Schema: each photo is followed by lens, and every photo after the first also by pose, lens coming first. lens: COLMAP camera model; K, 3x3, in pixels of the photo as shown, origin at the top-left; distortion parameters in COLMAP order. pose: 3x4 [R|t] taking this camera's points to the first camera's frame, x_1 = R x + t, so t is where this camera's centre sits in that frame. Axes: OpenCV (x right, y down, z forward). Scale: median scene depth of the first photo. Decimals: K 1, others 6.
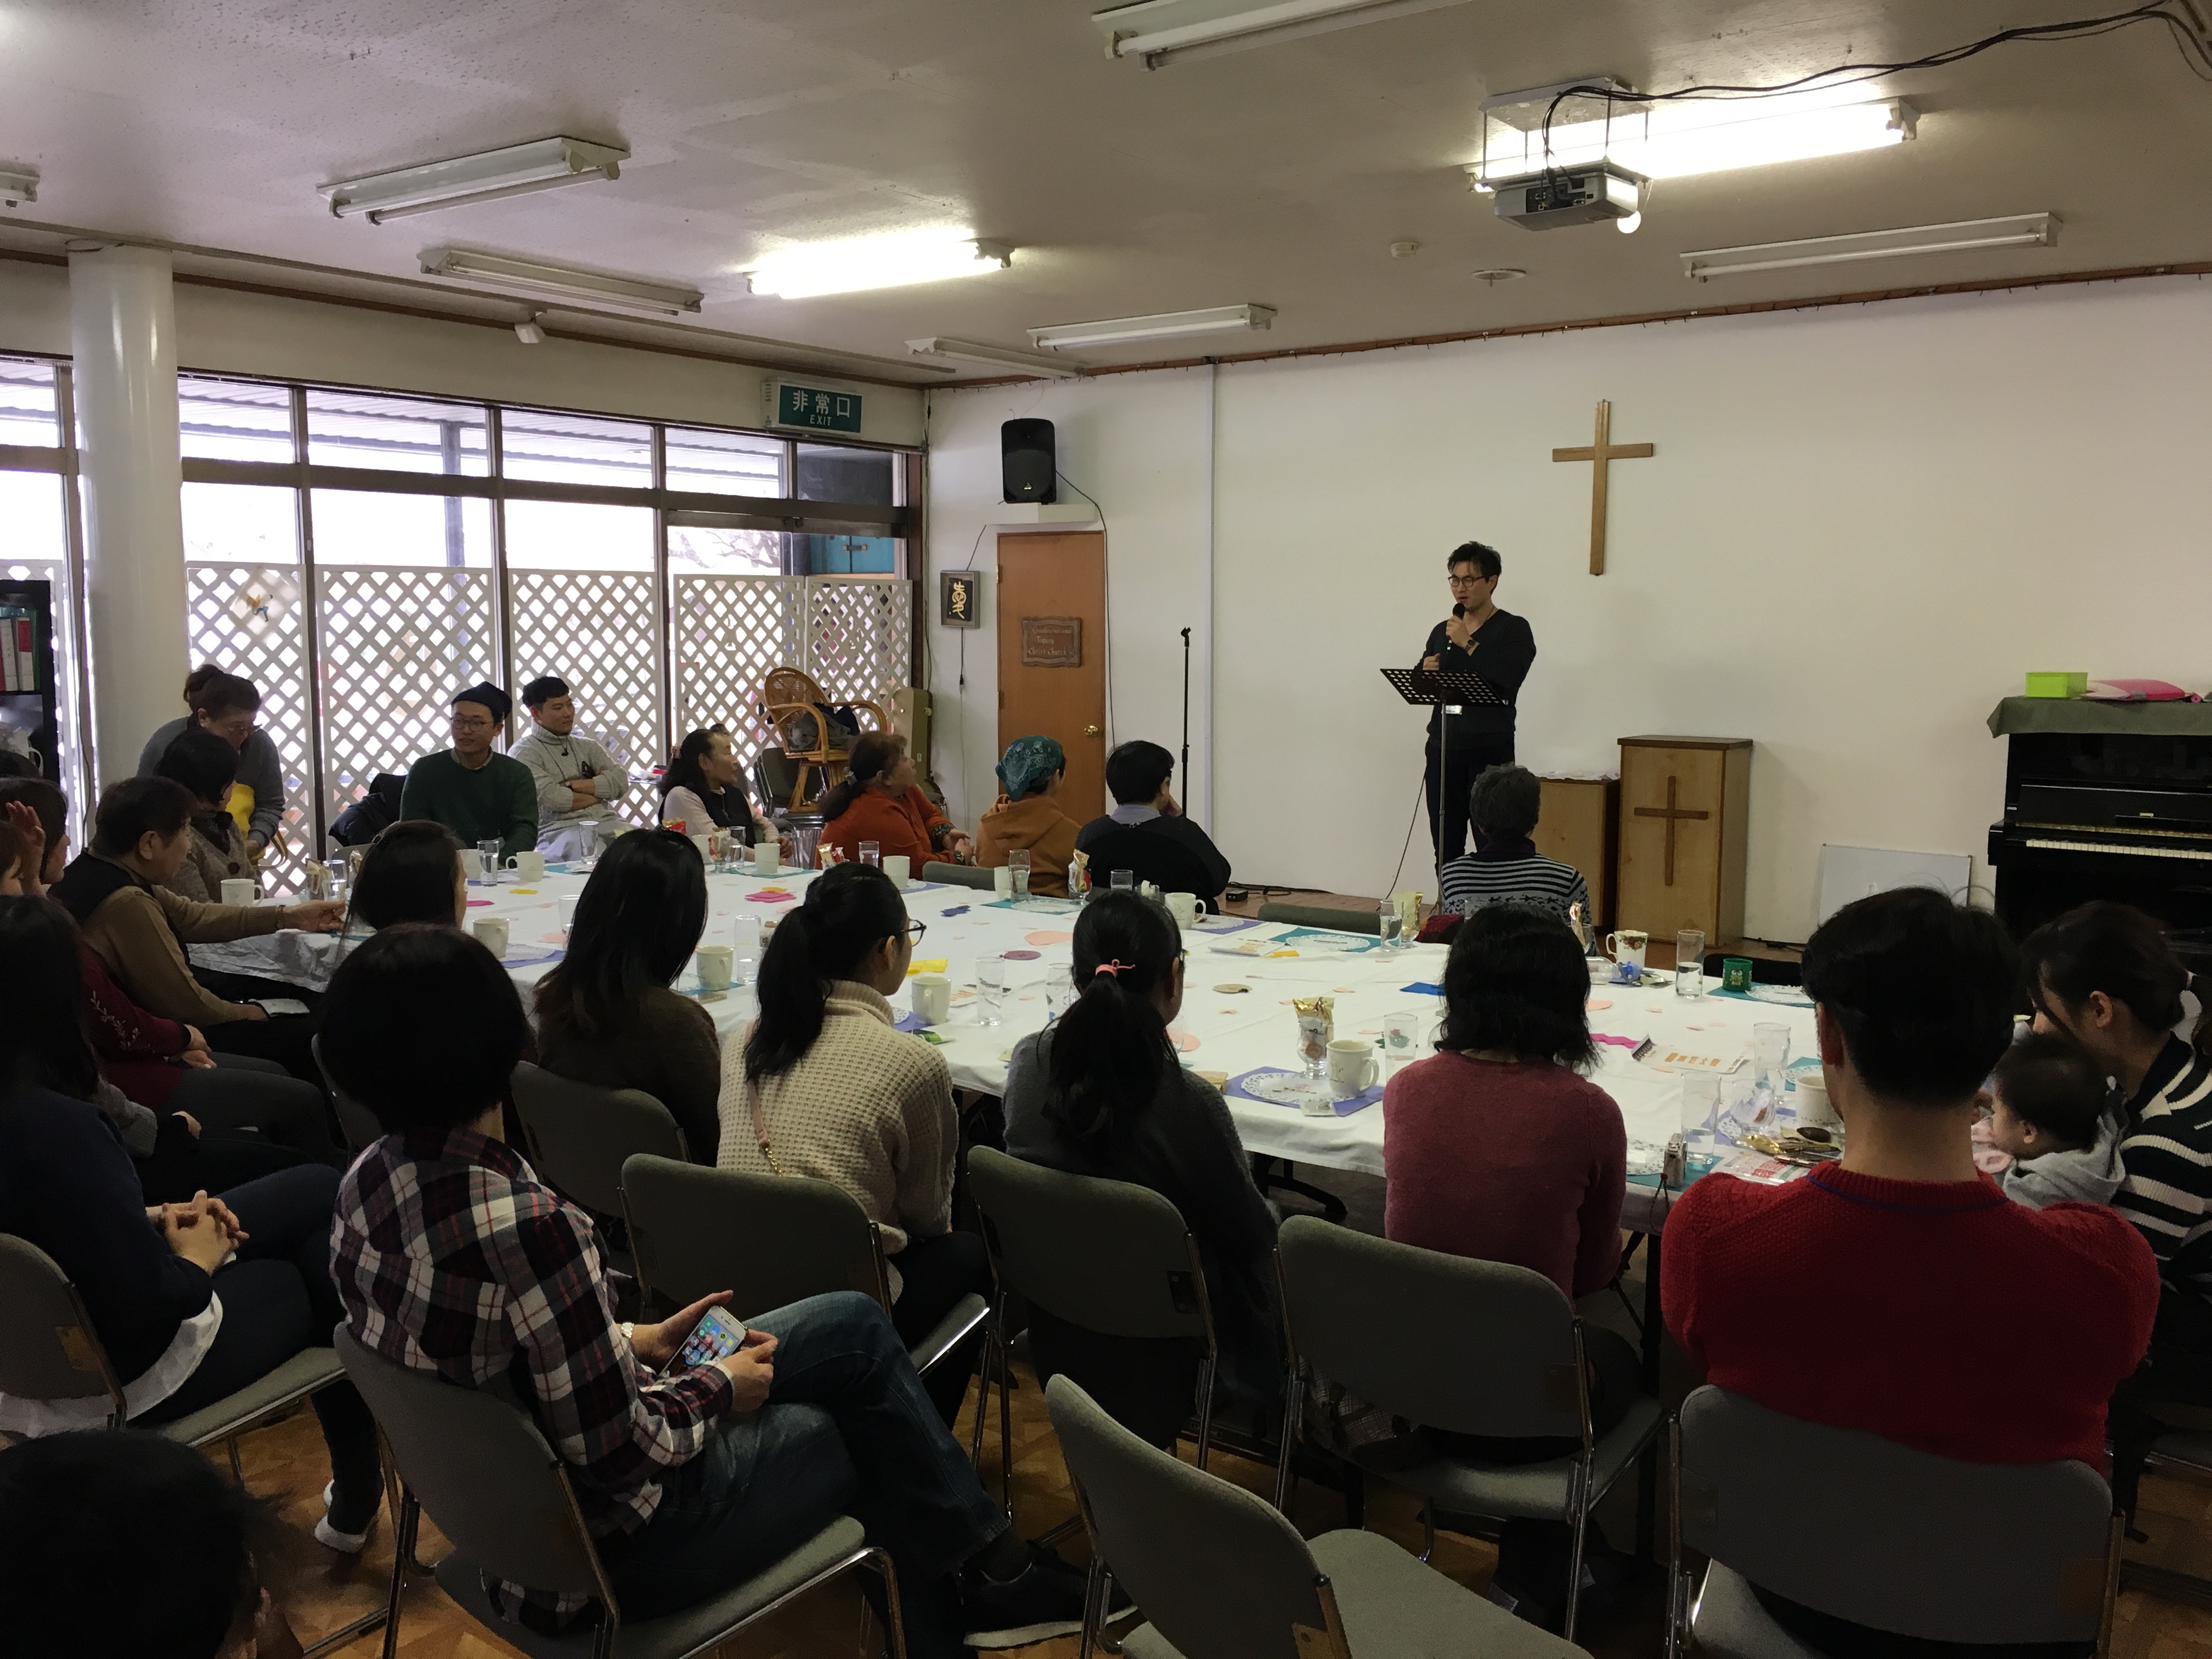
lens RADIAL K [[1908.3, 0, 1092.9], [0, 1908.3, 838.0], [0, 0, 1]] dist [0.052612, -0.040942]
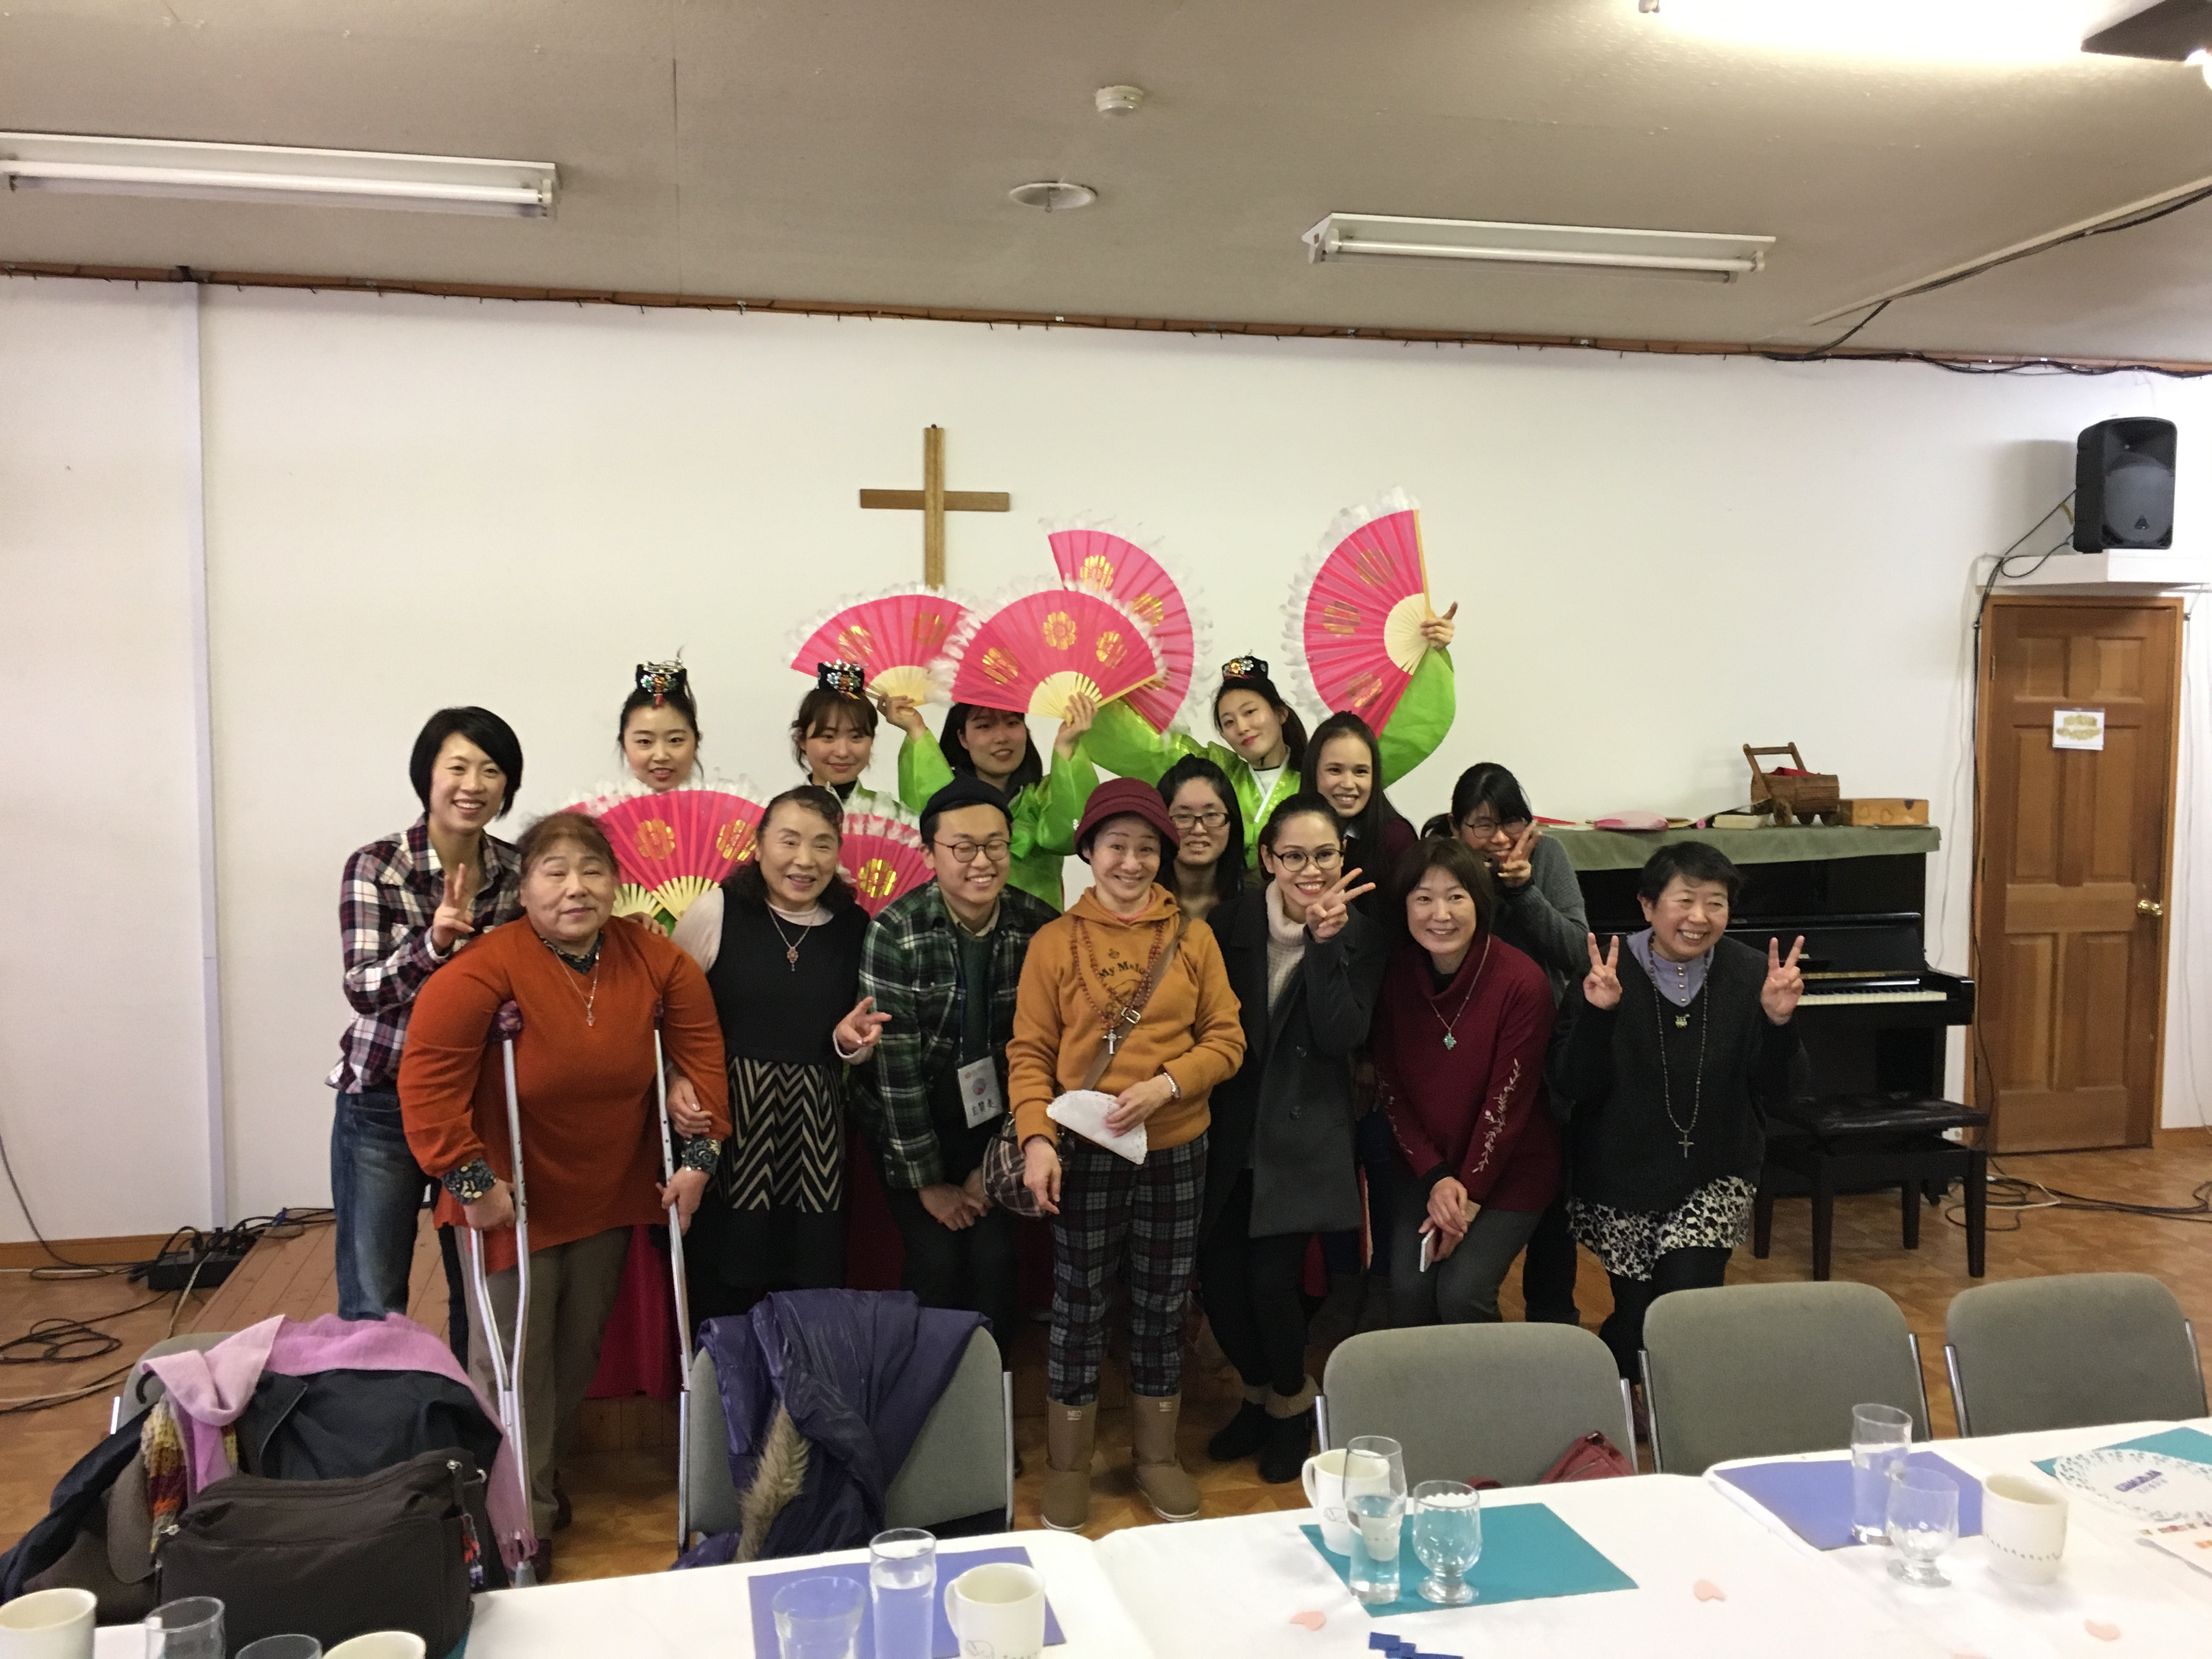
lens RADIAL K [[1908.3, 0, 1101.5], [0, 1908.3, 838.4], [0, 0, 1]] dist [0.052612, -0.040942]
pose [[0.638254, -0.050673, 0.768156, -0.222241], [0.093685, 0.995527, -0.012170, -0.062253], [-0.764104, 0.079732, 0.640147, 0.497822]]
